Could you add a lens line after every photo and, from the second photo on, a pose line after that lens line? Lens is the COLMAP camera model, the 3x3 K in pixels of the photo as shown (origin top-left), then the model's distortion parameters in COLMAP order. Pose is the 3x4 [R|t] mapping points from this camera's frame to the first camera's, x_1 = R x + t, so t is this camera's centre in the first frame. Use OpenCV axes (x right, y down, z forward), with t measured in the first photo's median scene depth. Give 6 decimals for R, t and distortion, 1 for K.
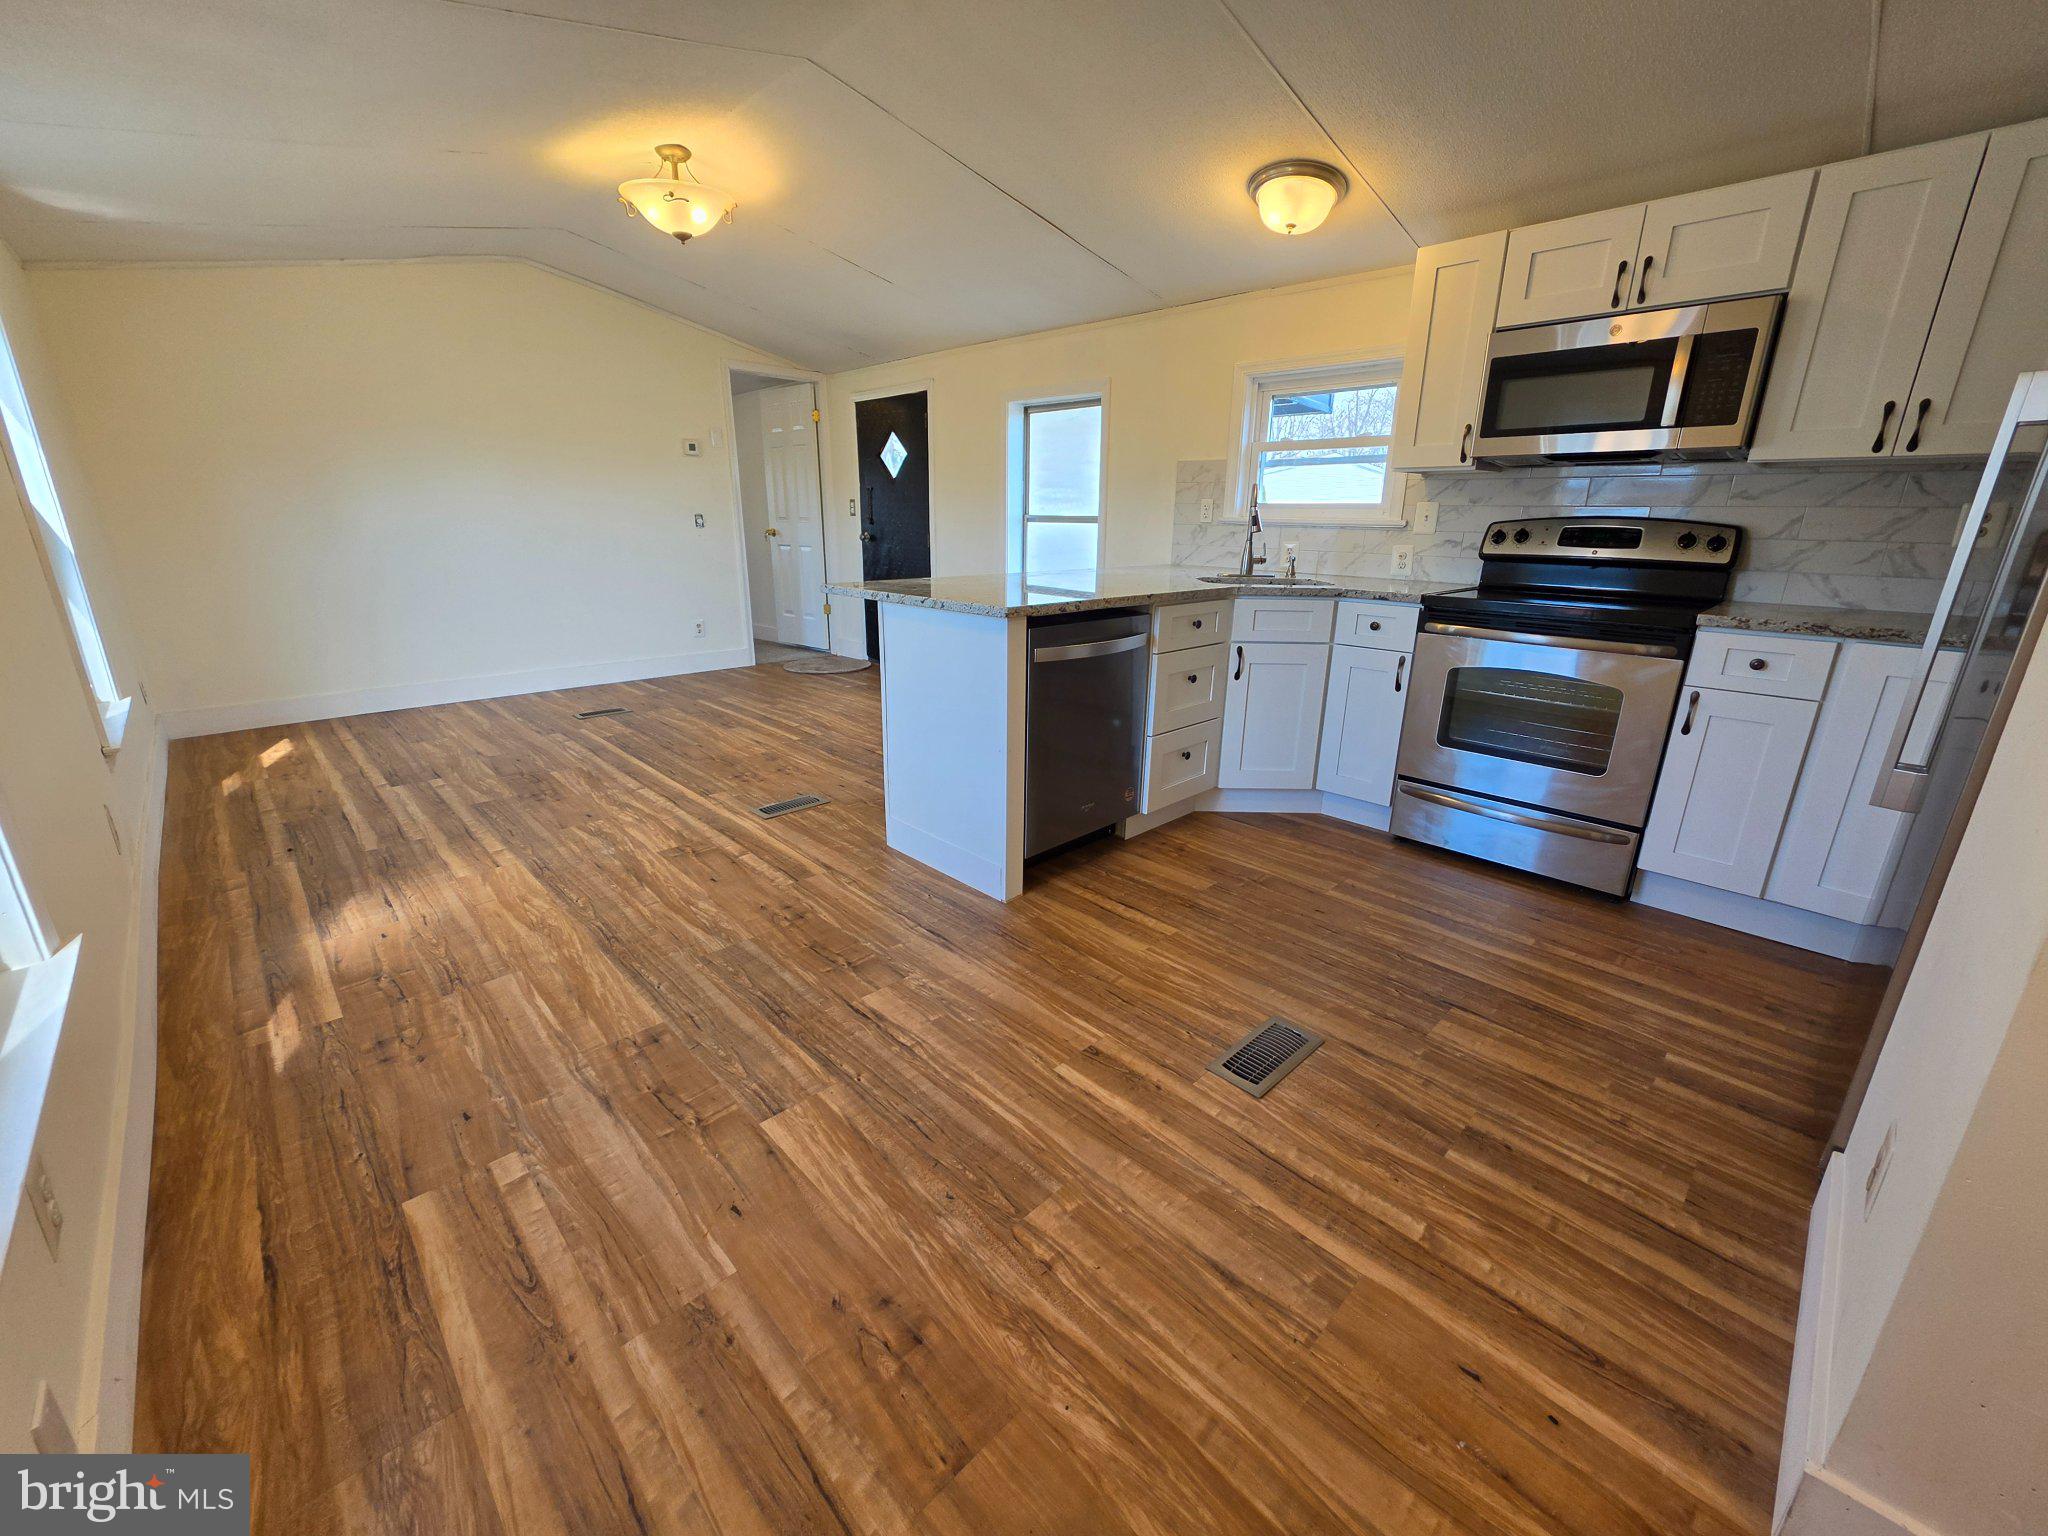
lens RADIAL K [[825.5, 0, 1017.2], [0, 825.5, 763.0], [0, 0, 1]] dist [-0.004852, 0.001682]
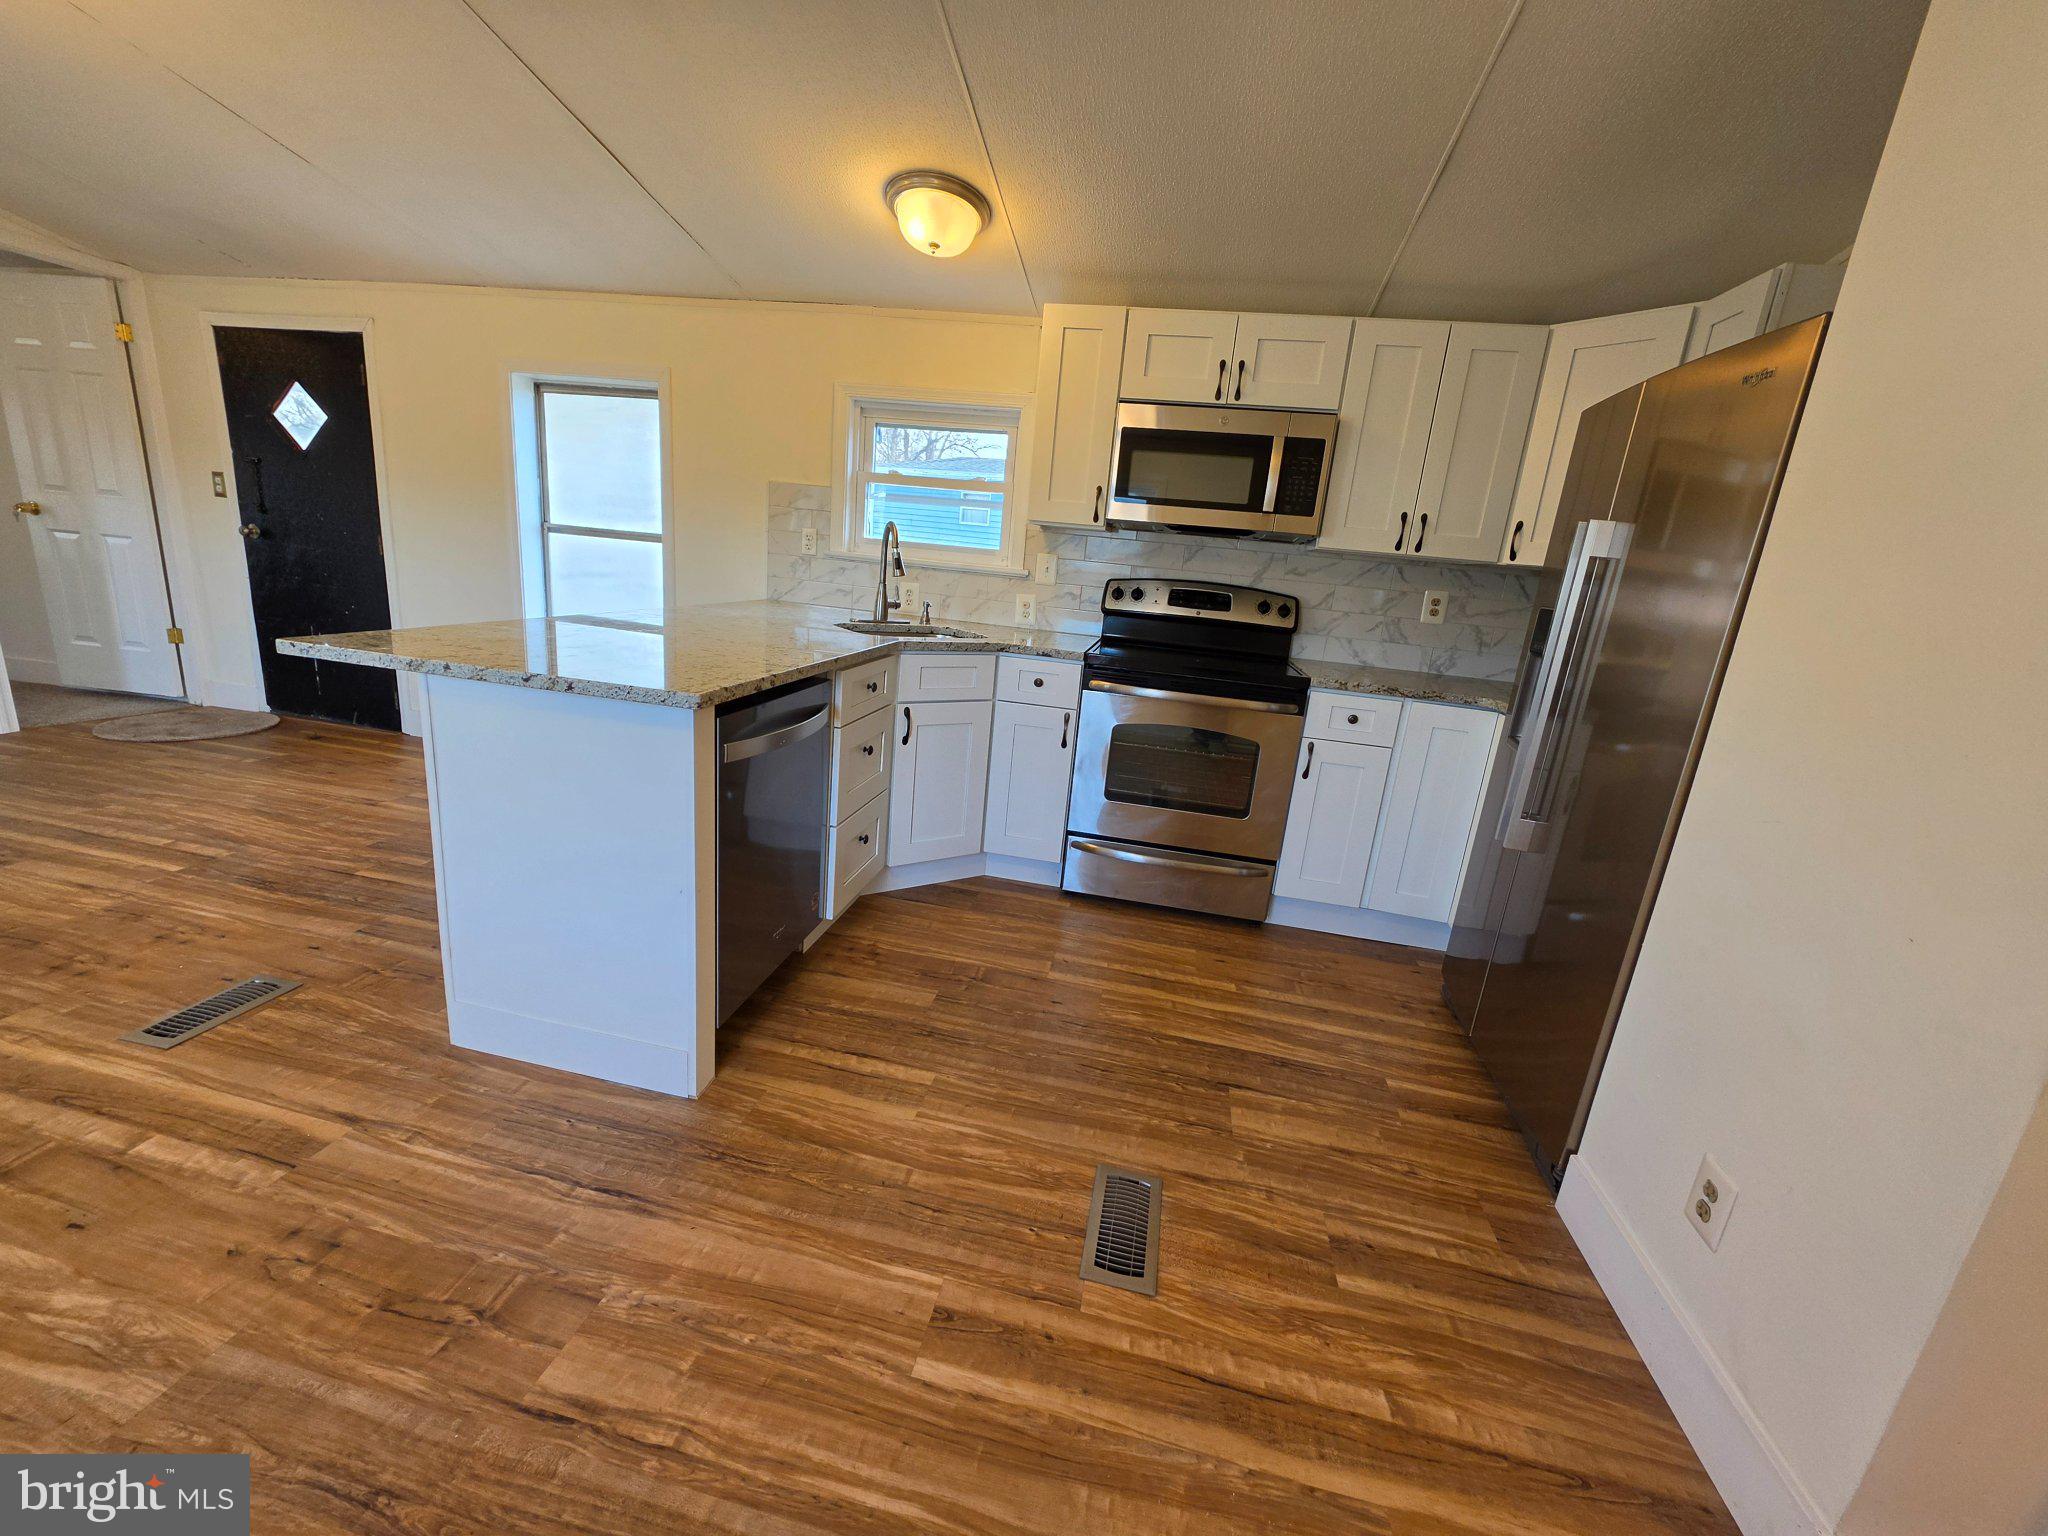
lens RADIAL K [[825.5, 0, 1024.7], [0, 825.5, 760.1], [0, 0, 1]] dist [-0.004852, 0.001682]
pose [[0.816581, -0.079666, 0.571706, -0.159593], [0.087975, 0.996036, 0.013138, -0.100266], [-0.570487, 0.039567, 0.820353, 0.242257]]
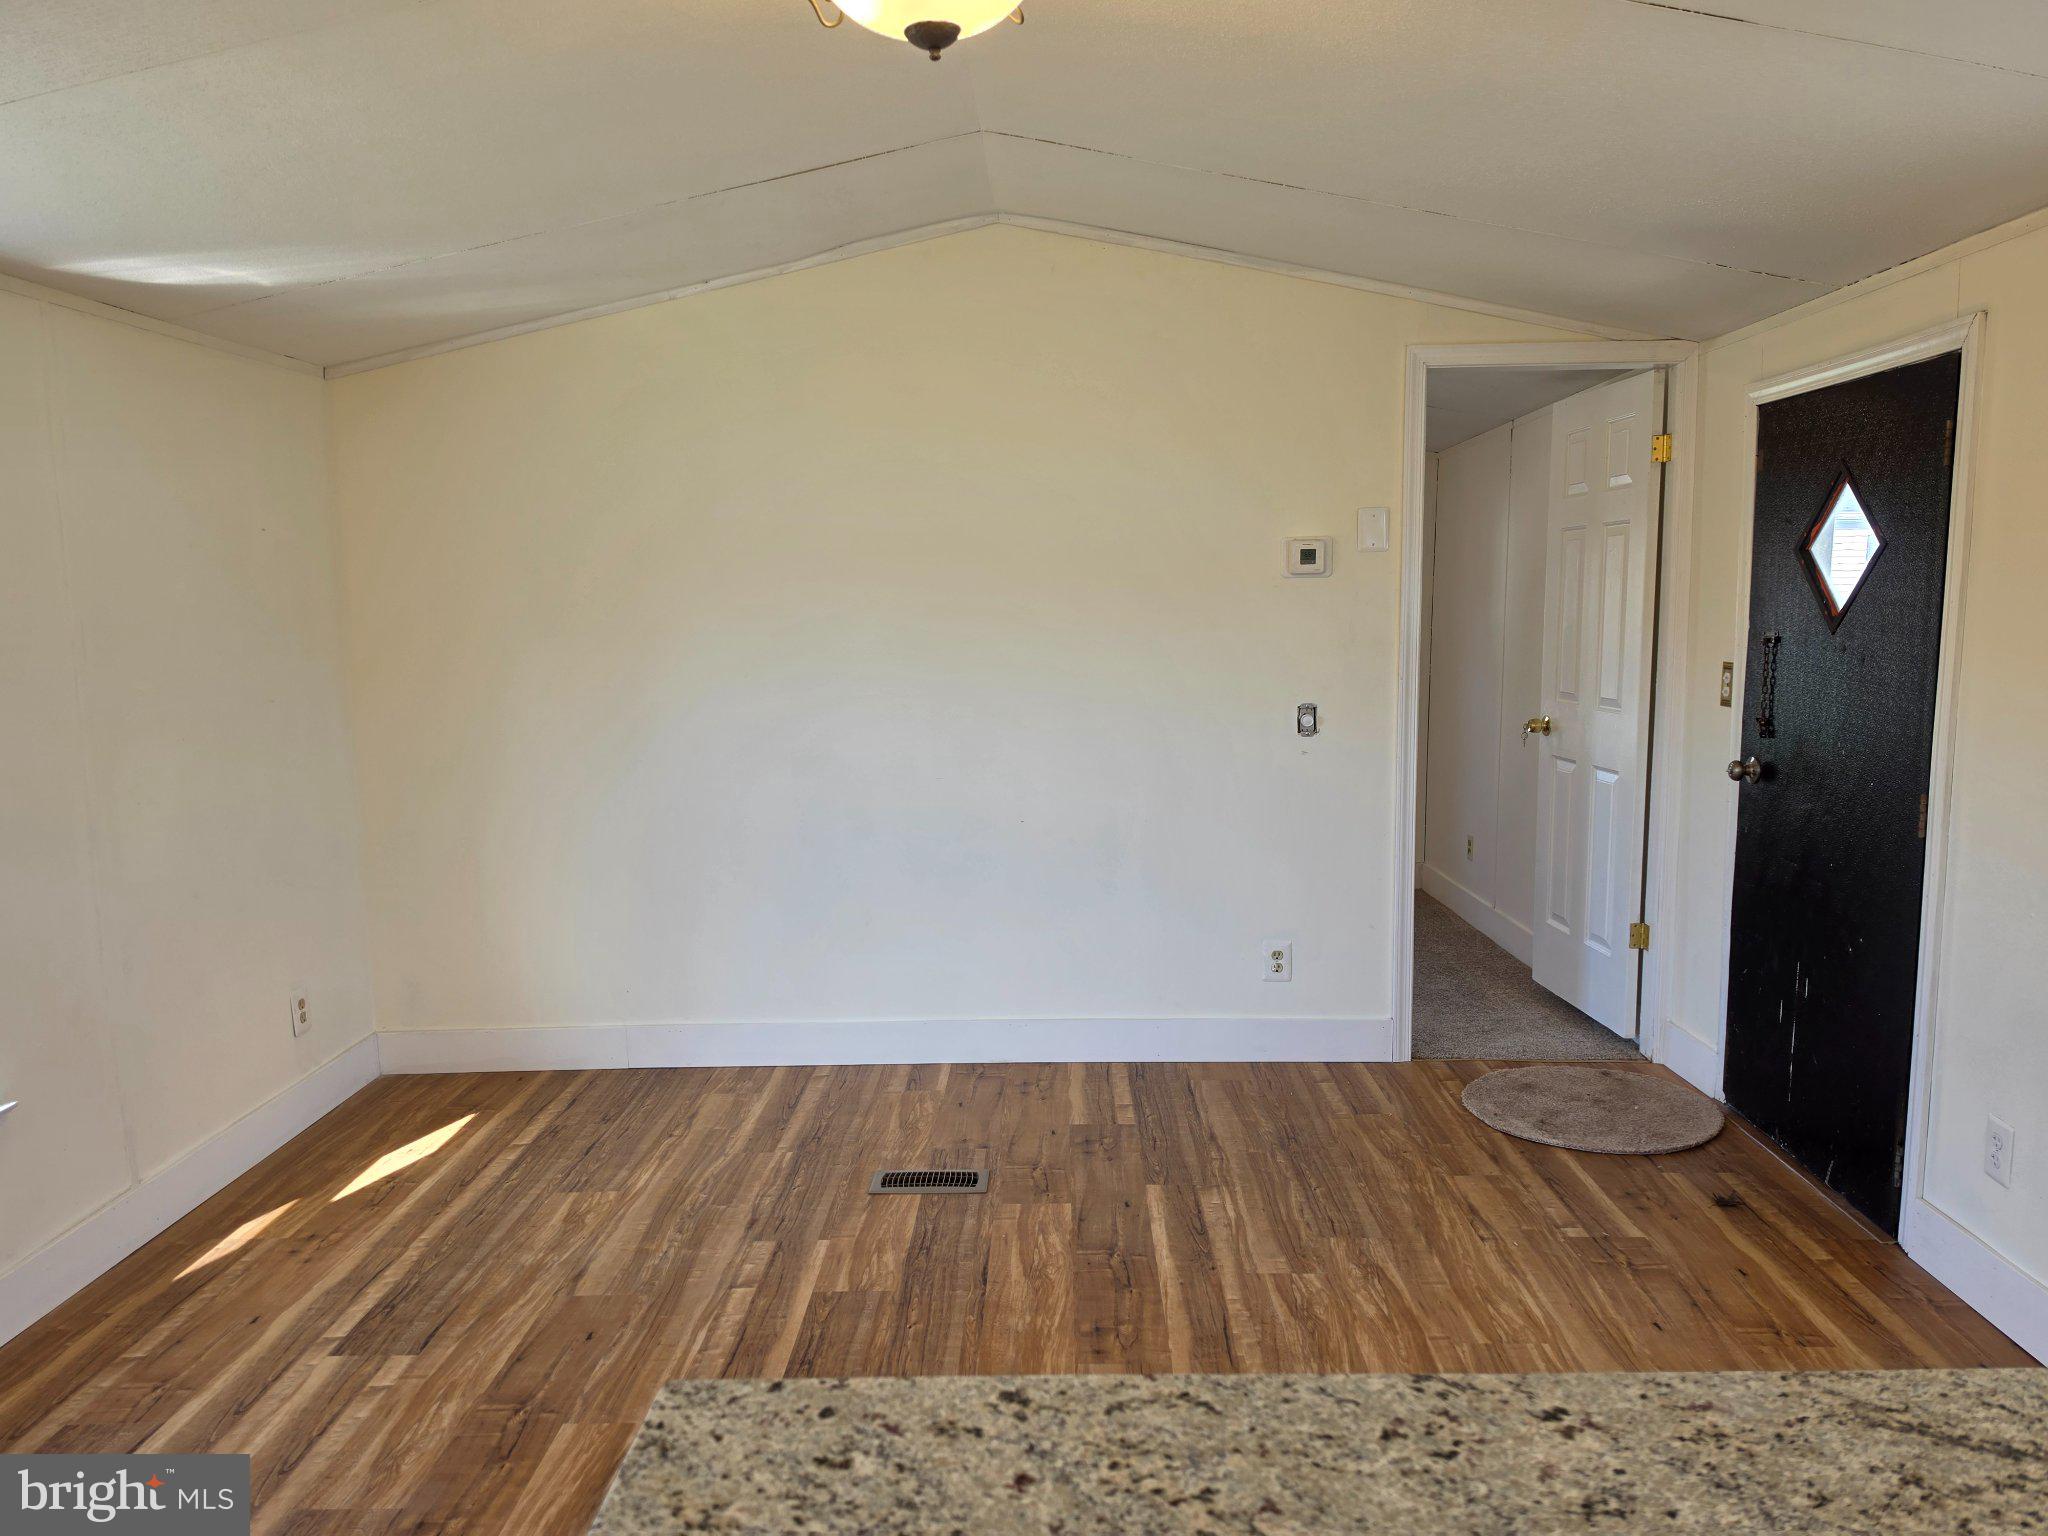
lens RADIAL K [[1426.4, 0, 1006.2], [0, 1426.4, 787.6], [0, 0, 1]] dist [0.085244, -0.106775]
pose [[0.706332, 0.072680, -0.704139, 0.064103], [-0.183963, 0.979385, -0.083445, -0.369628], [0.683558, 0.188475, 0.705142, 0.829245]]
